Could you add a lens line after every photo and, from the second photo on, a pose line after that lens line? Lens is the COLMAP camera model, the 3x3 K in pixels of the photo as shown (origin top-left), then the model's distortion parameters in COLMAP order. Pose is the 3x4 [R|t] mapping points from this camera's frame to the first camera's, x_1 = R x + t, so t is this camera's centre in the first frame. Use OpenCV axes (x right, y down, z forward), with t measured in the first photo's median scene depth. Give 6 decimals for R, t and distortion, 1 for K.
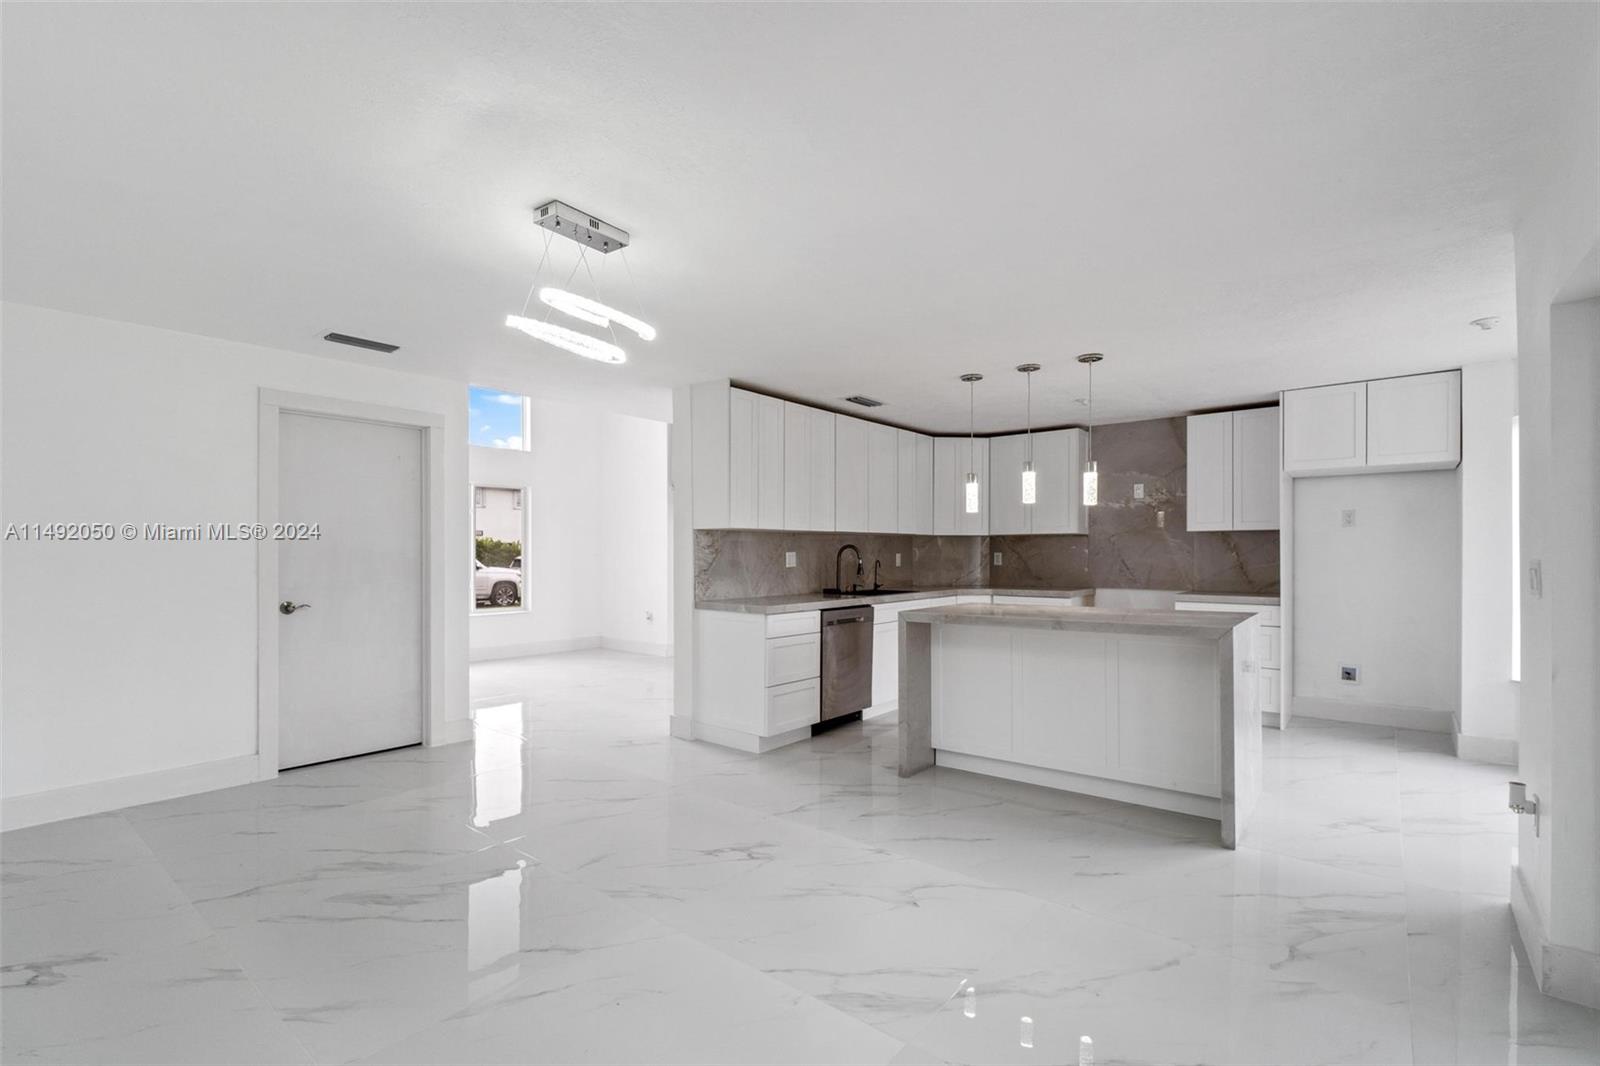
lens RADIAL K [[705.8, 0, 781.9], [0, 705.8, 551.1], [0, 0, 1]] dist [-0.002279, -0.000261]
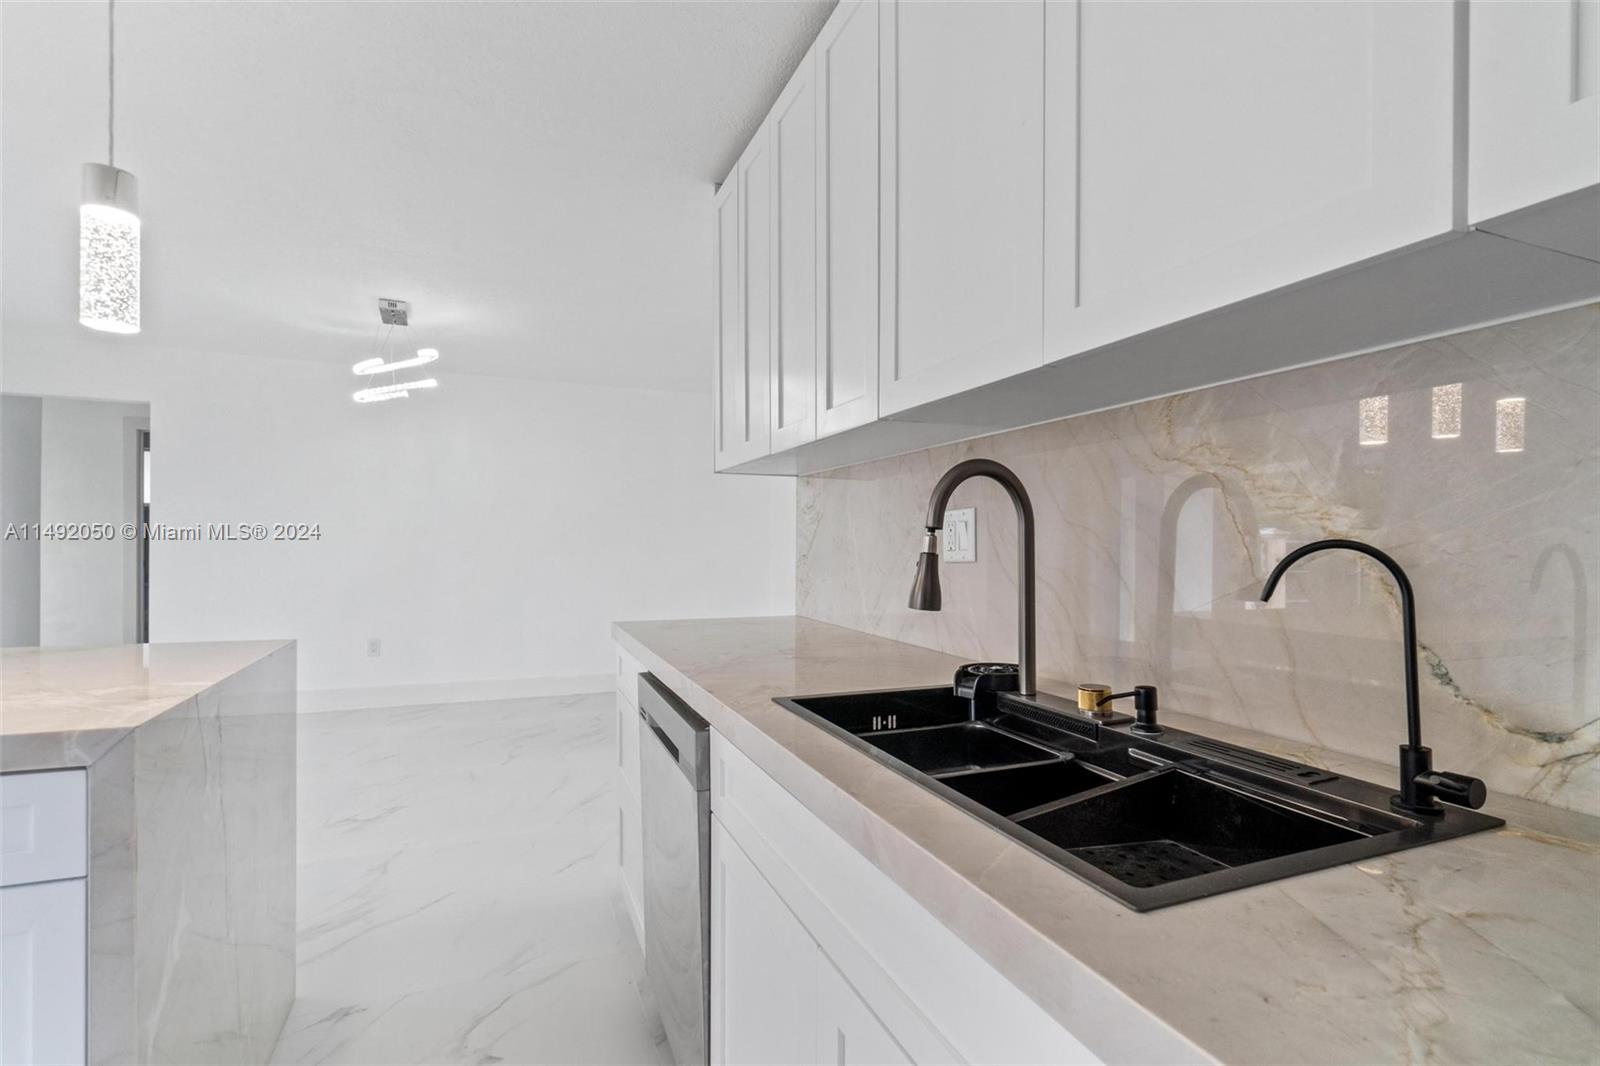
lens RADIAL K [[735.1, 0, 800.0], [0, 735.1, 533.0], [0, 0, 1]] dist [-0.027002, -0.000148]
pose [[-0.460562, -0.013487, -0.887525, 0.312567], [-0.004277, 0.999907, -0.012976, 0.015539], [0.887617, -0.002180, -0.460577, 1.086889]]
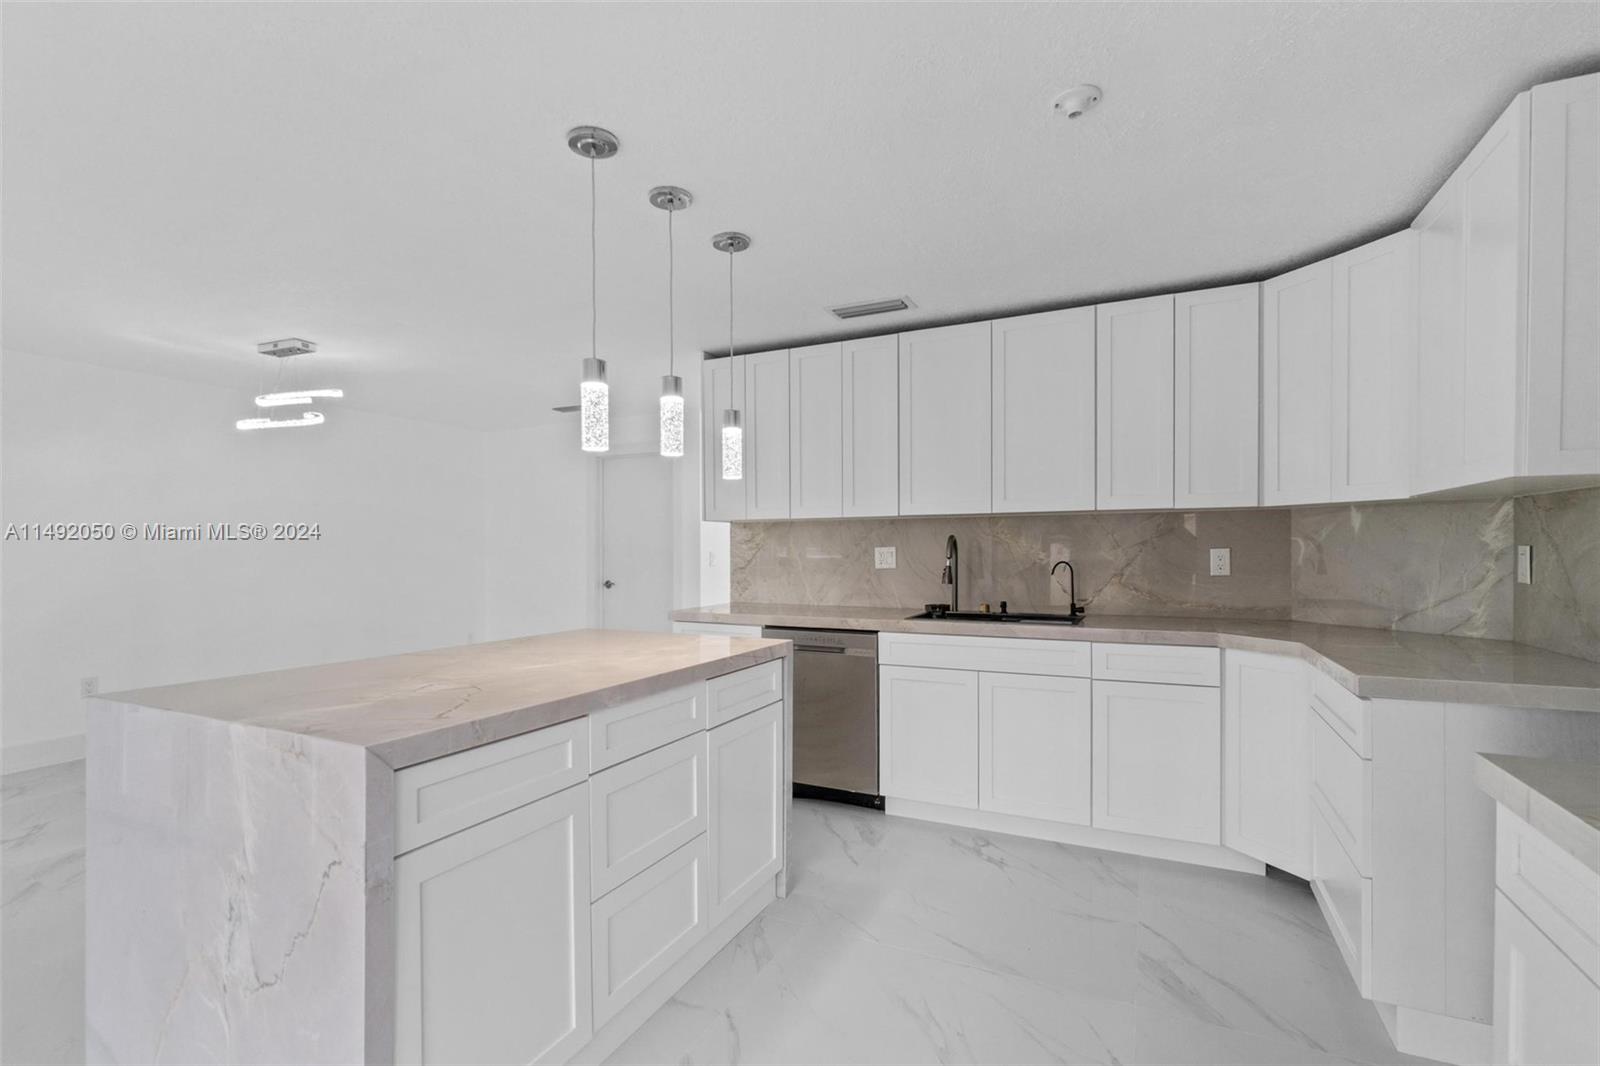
lens RADIAL K [[719.7, 0, 803.9], [0, 719.7, 551.5], [0, 0, 1]] dist [-0.024682, -0.000136]
pose [[0.259021, 0.006047, -0.965853, 0.687464], [0.006935, 0.999943, 0.008120, -0.000575], [0.965847, -0.008801, 0.258964, 0.739753]]
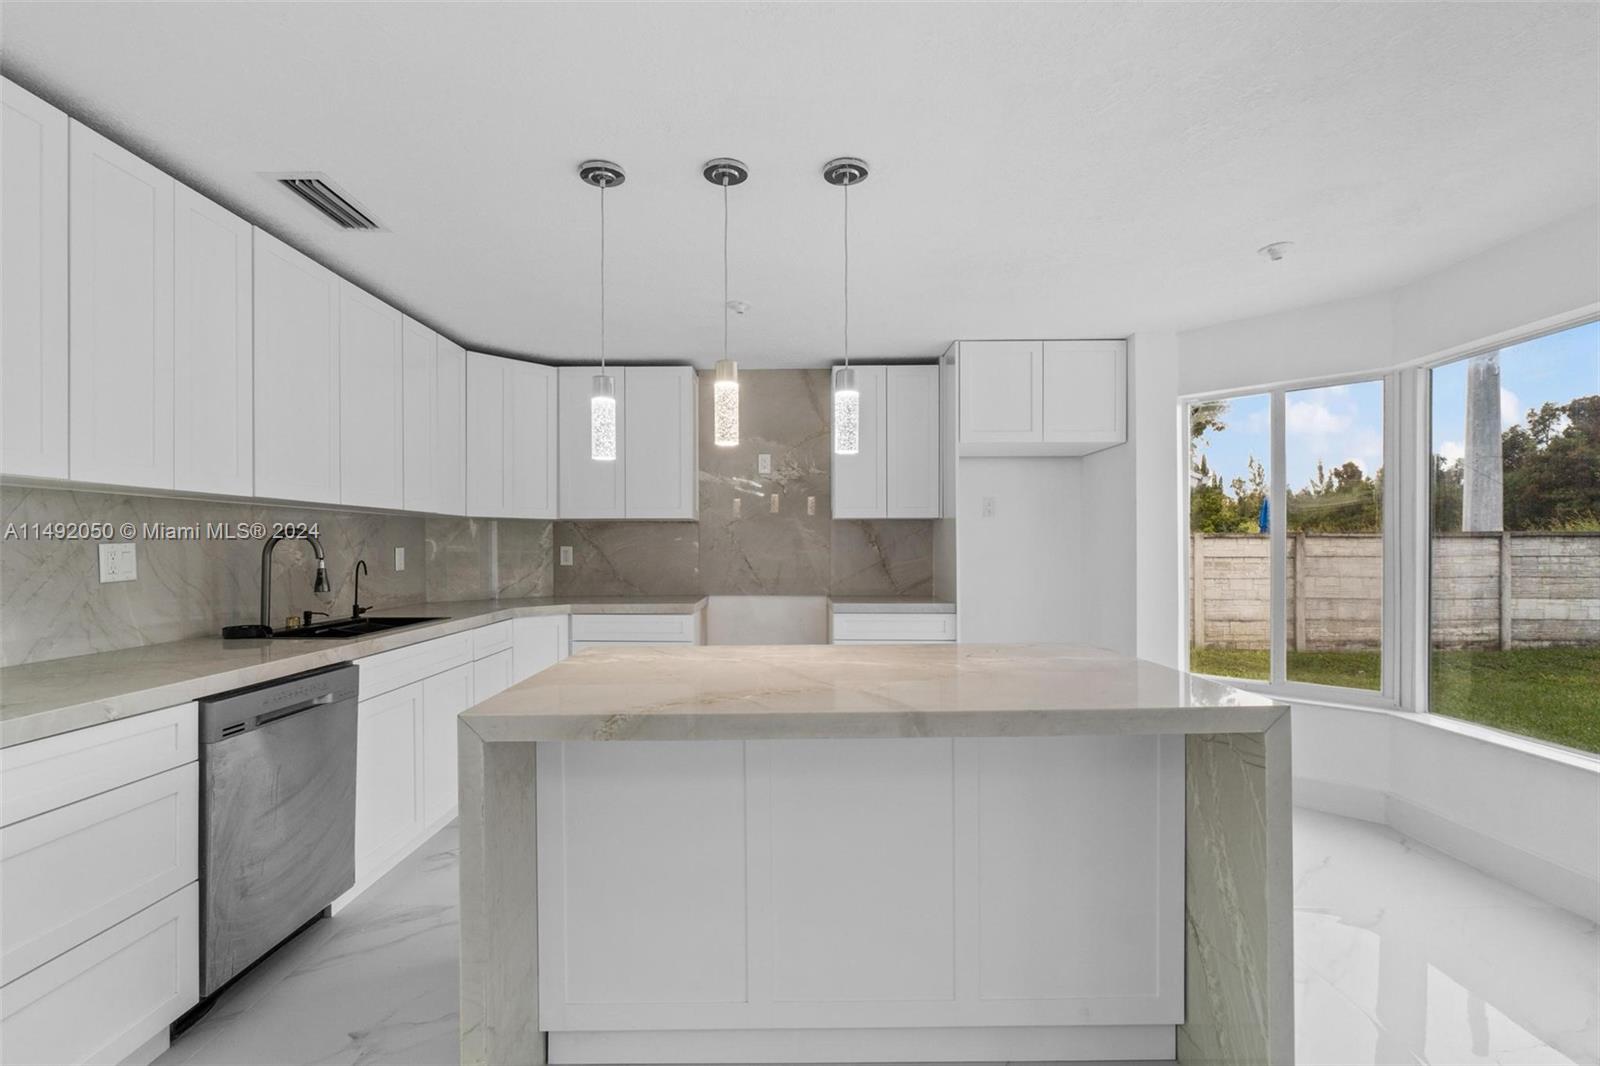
lens RADIAL K [[705.8, 0, 781.9], [0, 705.8, 551.1], [0, 0, 1]] dist [-0.002279, -0.000261]
pose [[0.767747, -0.003150, 0.640745, 0.046312], [-0.001955, 0.999972, 0.007258, 0.001905], [-0.640750, -0.006825, 0.767719, 0.453278]]
